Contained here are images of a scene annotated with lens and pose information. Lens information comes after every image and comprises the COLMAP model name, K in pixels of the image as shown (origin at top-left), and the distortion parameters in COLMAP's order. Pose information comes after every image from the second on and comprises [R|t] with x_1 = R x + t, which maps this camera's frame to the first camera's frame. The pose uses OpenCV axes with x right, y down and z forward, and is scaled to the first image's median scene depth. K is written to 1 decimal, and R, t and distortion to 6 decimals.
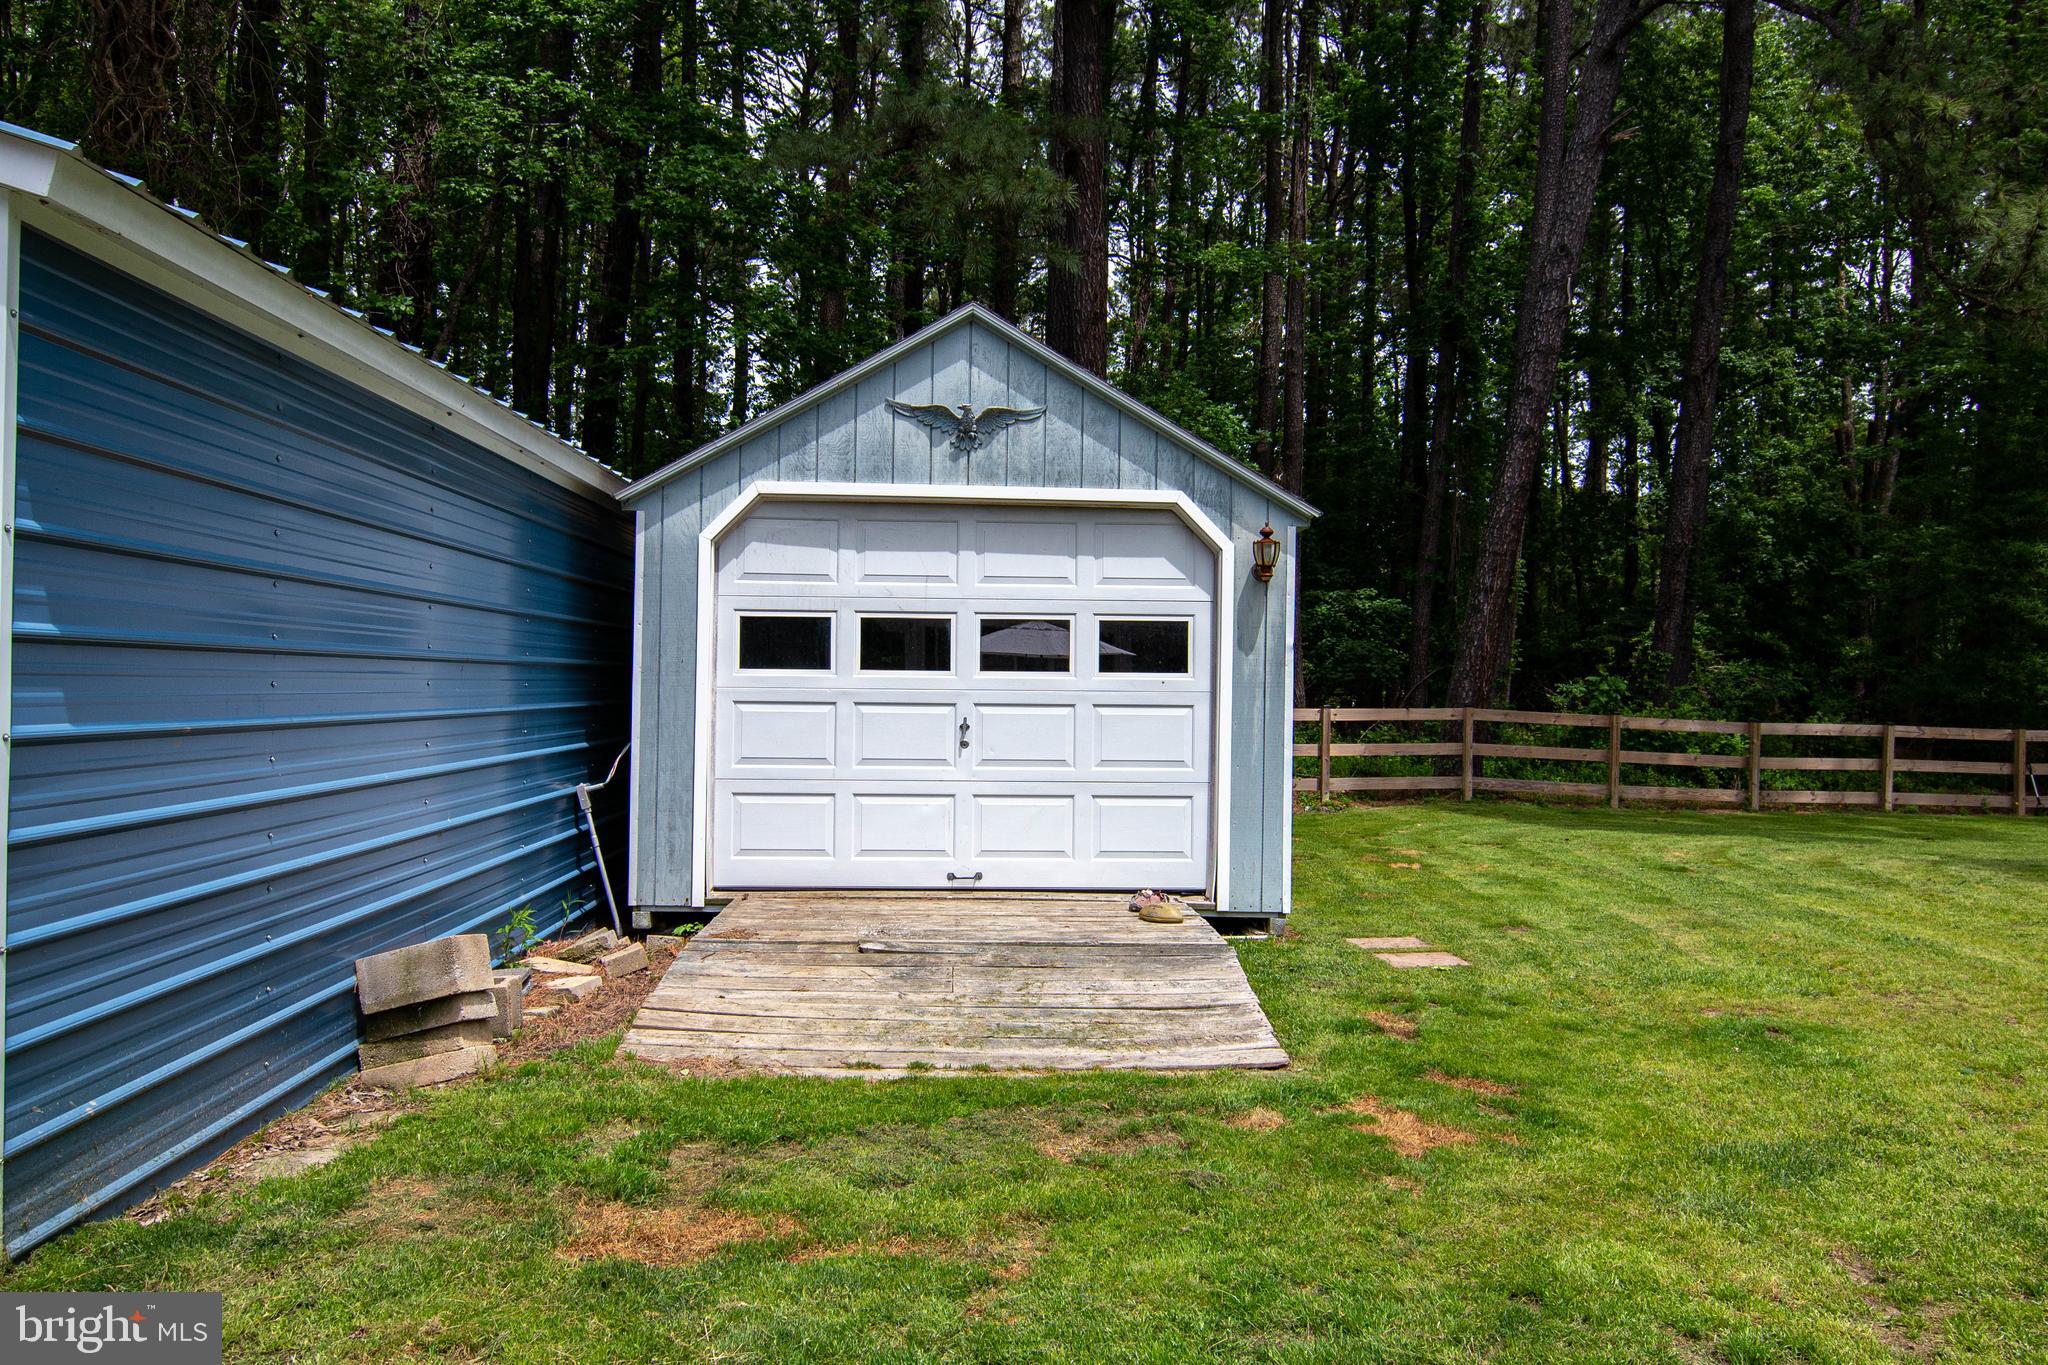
lens RADIAL K [[1385.3, 0, 1015.5], [0, 1385.3, 699.1], [0, 0, 1]] dist [0.005127, -0.016957]
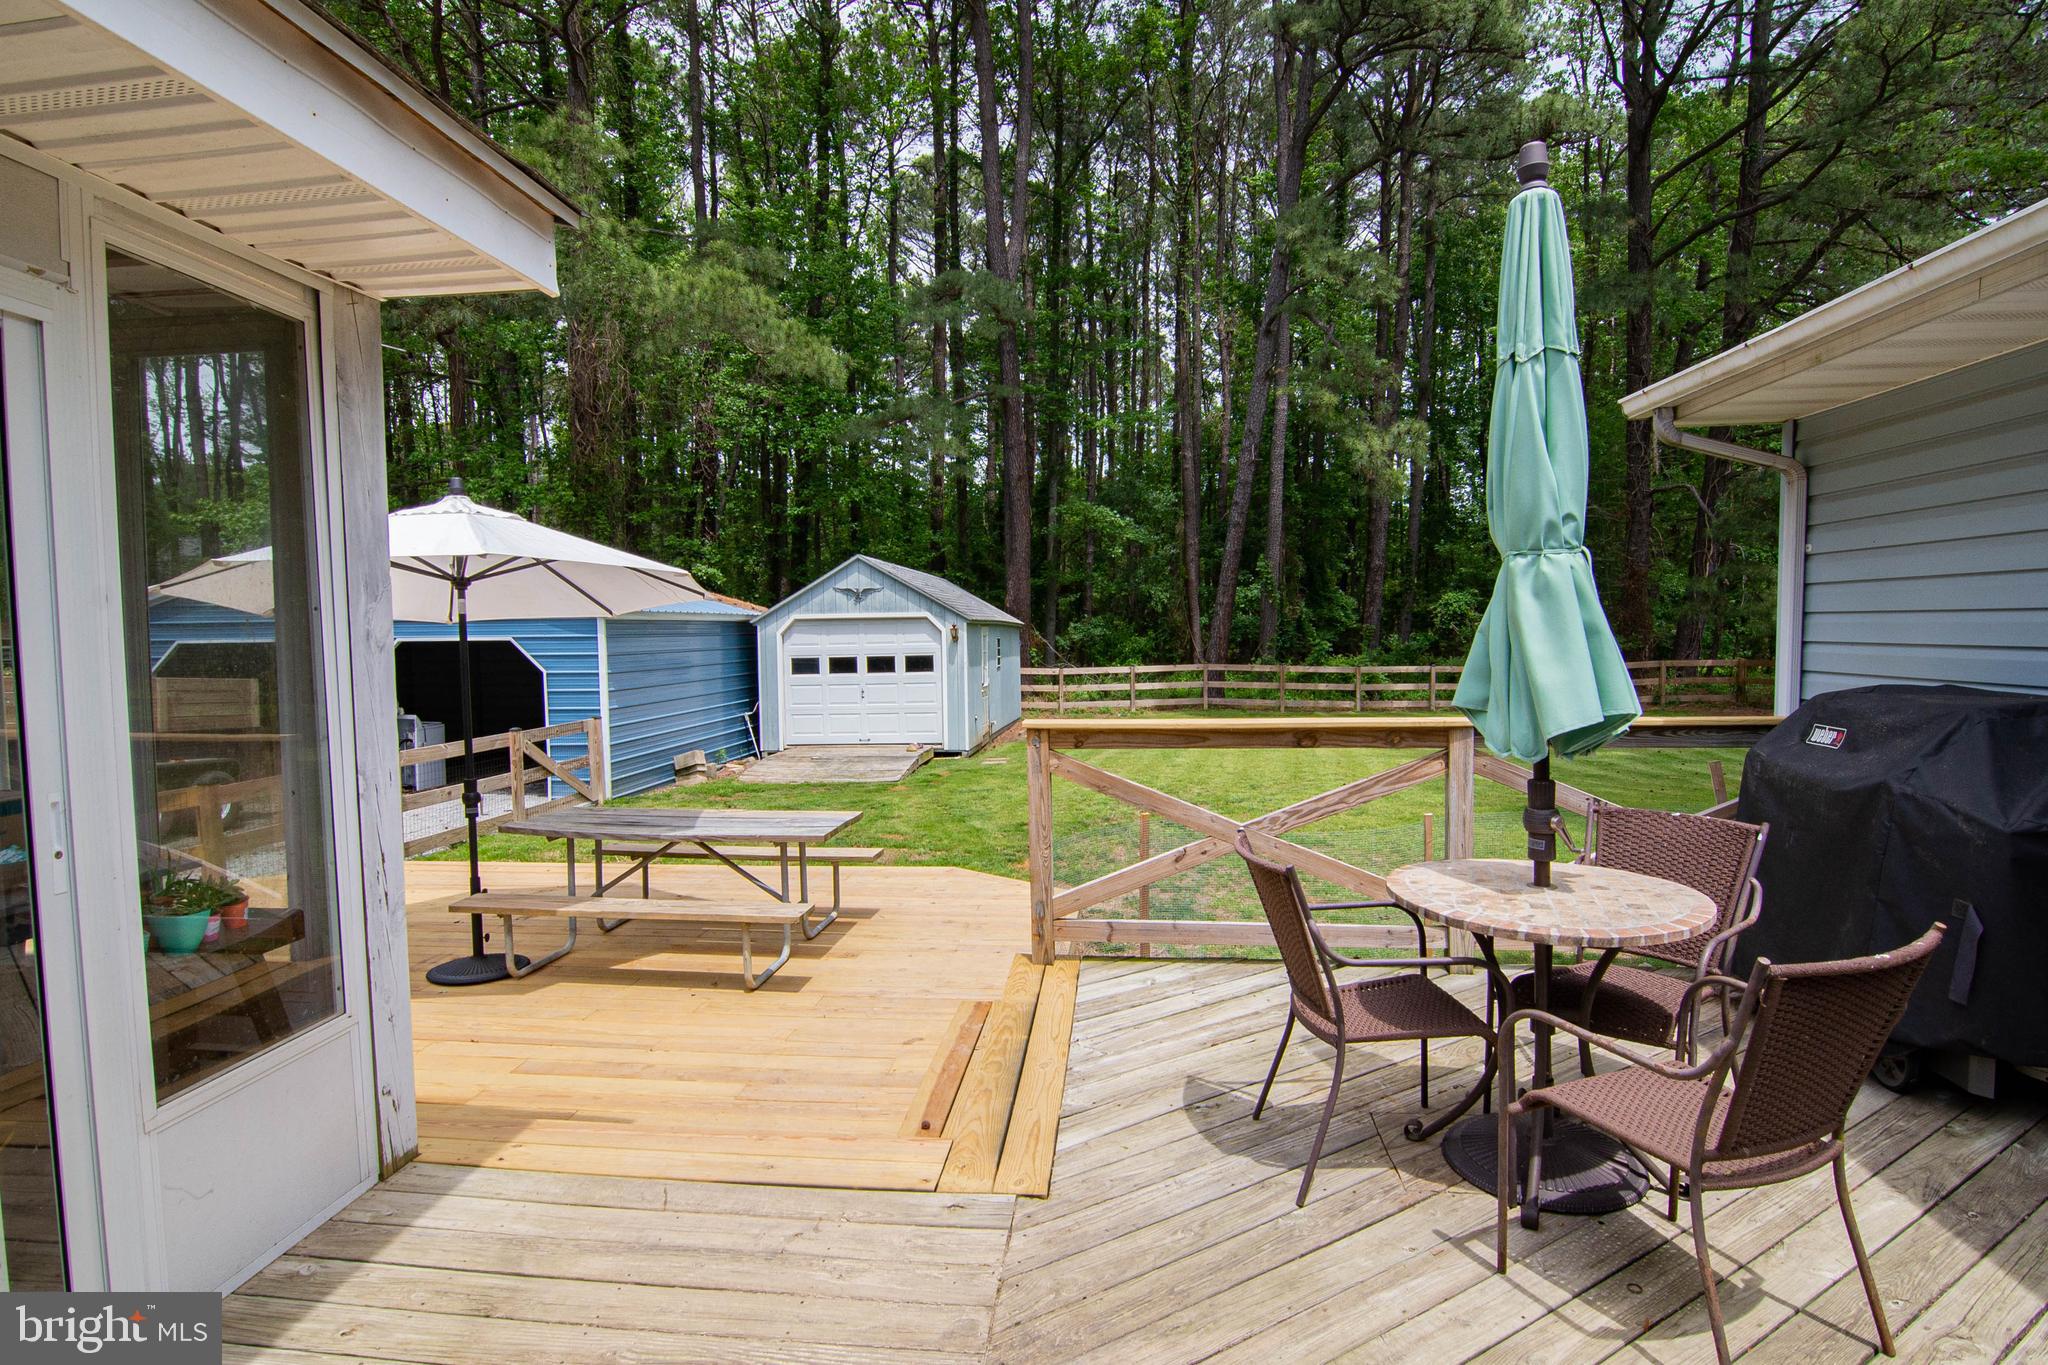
lens RADIAL K [[1029.4, 0, 1015.6], [0, 1029.4, 694.0], [0, 0, 1]] dist [-0.007975, -0.008801]
pose [[0.987243, -0.023908, -0.157416, 0.660016], [0.032213, 0.998208, 0.050422, -0.078904], [0.155928, -0.054850, 0.986244, -1.202495]]
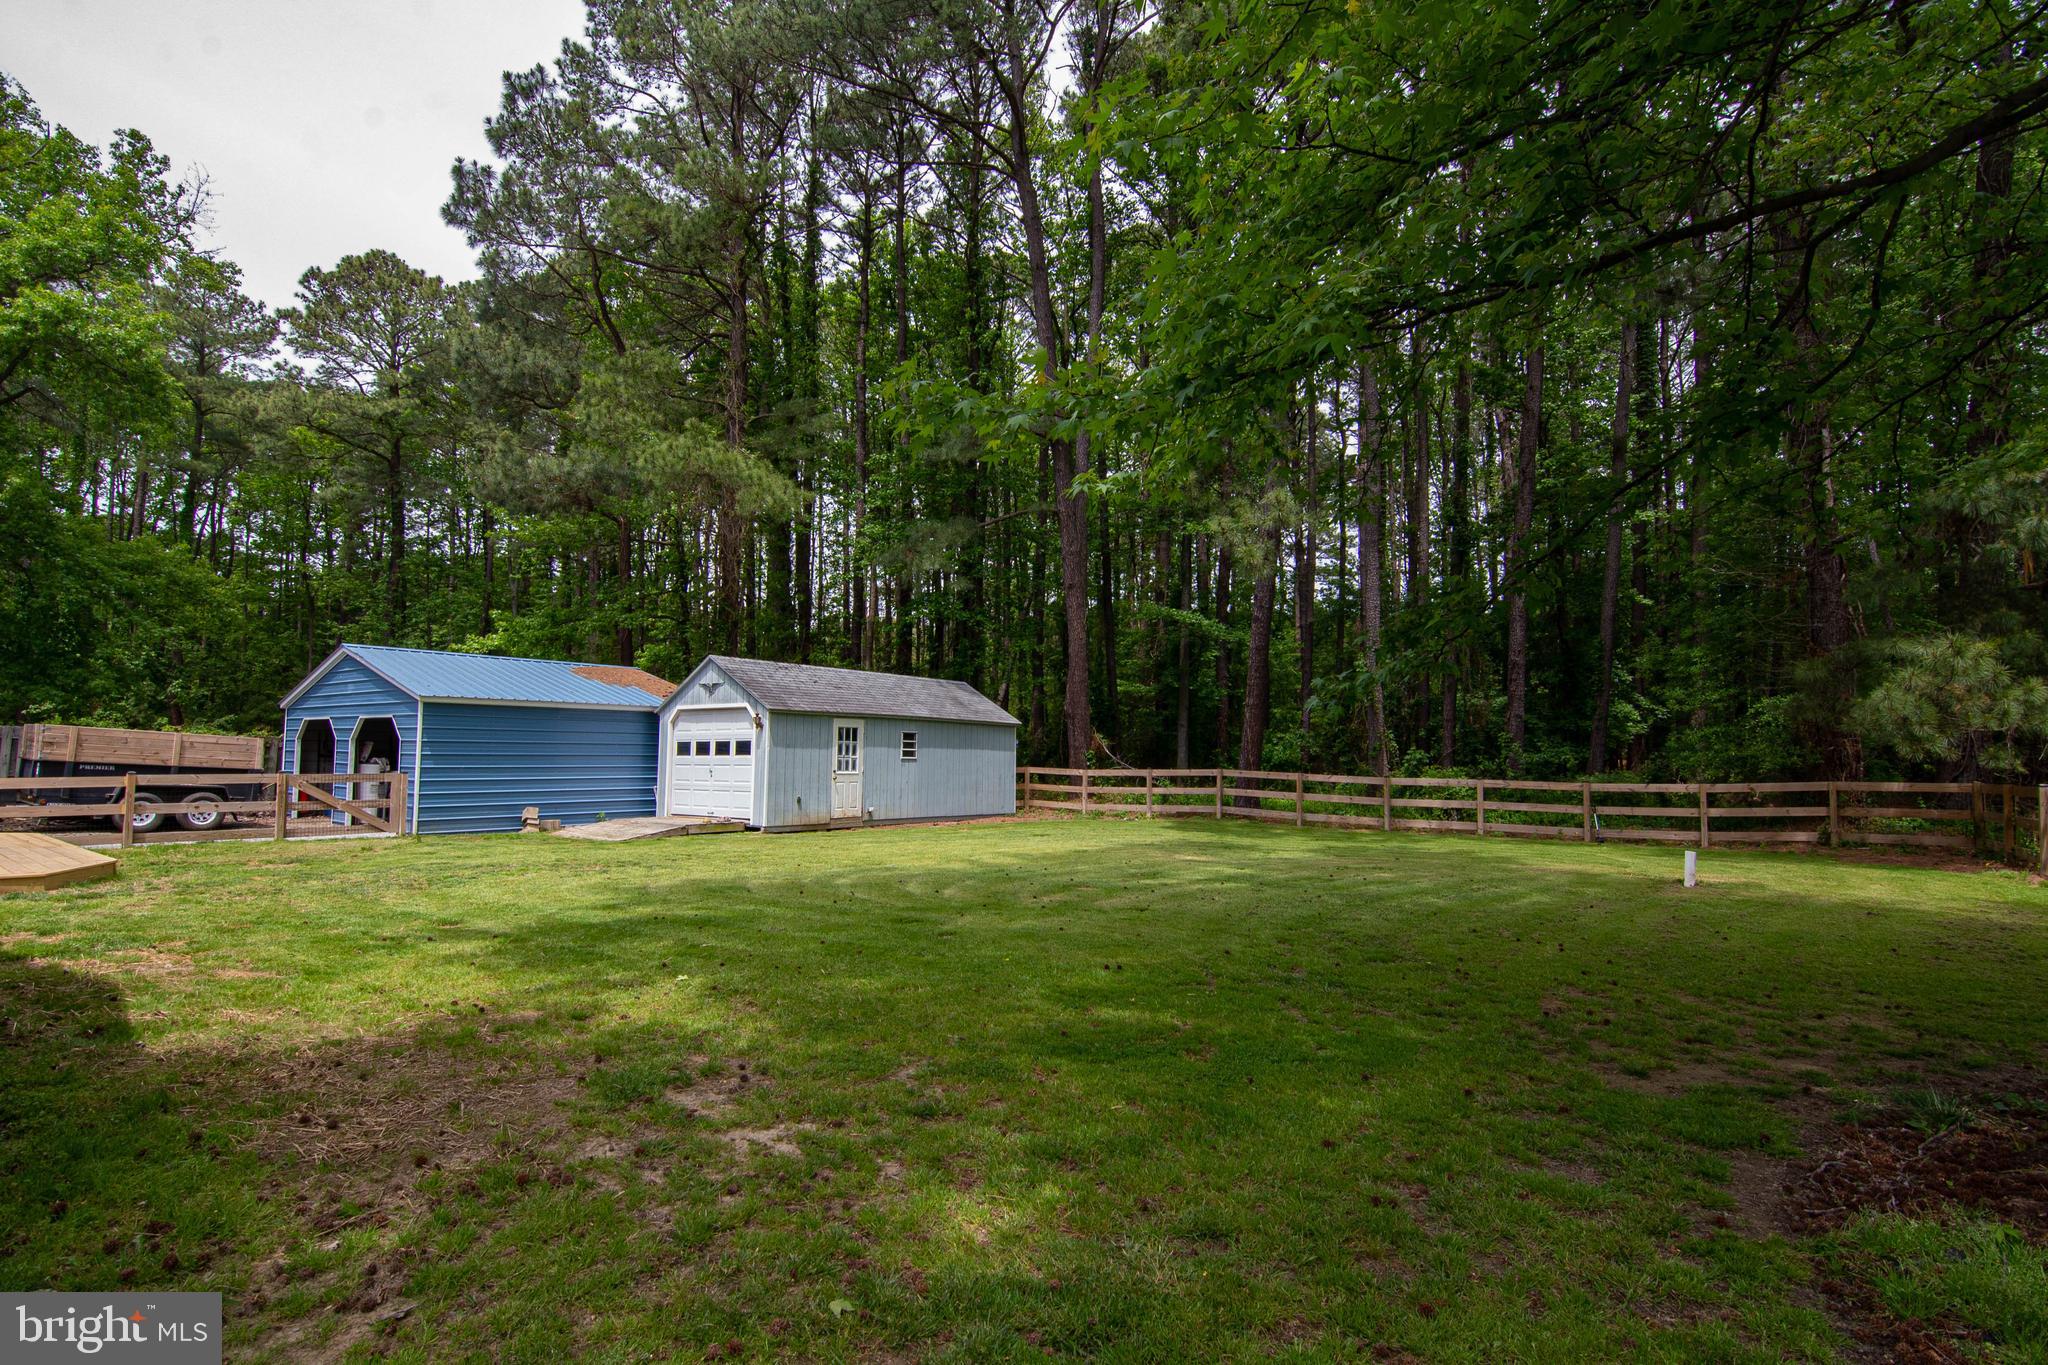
lens RADIAL K [[977.9, 0, 1016.1], [0, 977.9, 693.9], [0, 0, 1]] dist [-0.009073, -0.007917]
pose [[0.765150, -0.053151, -0.641654, 2.216899], [0.000934, 0.996677, -0.081445, 0.027472], [0.643851, 0.061718, 0.762657, -0.439813]]
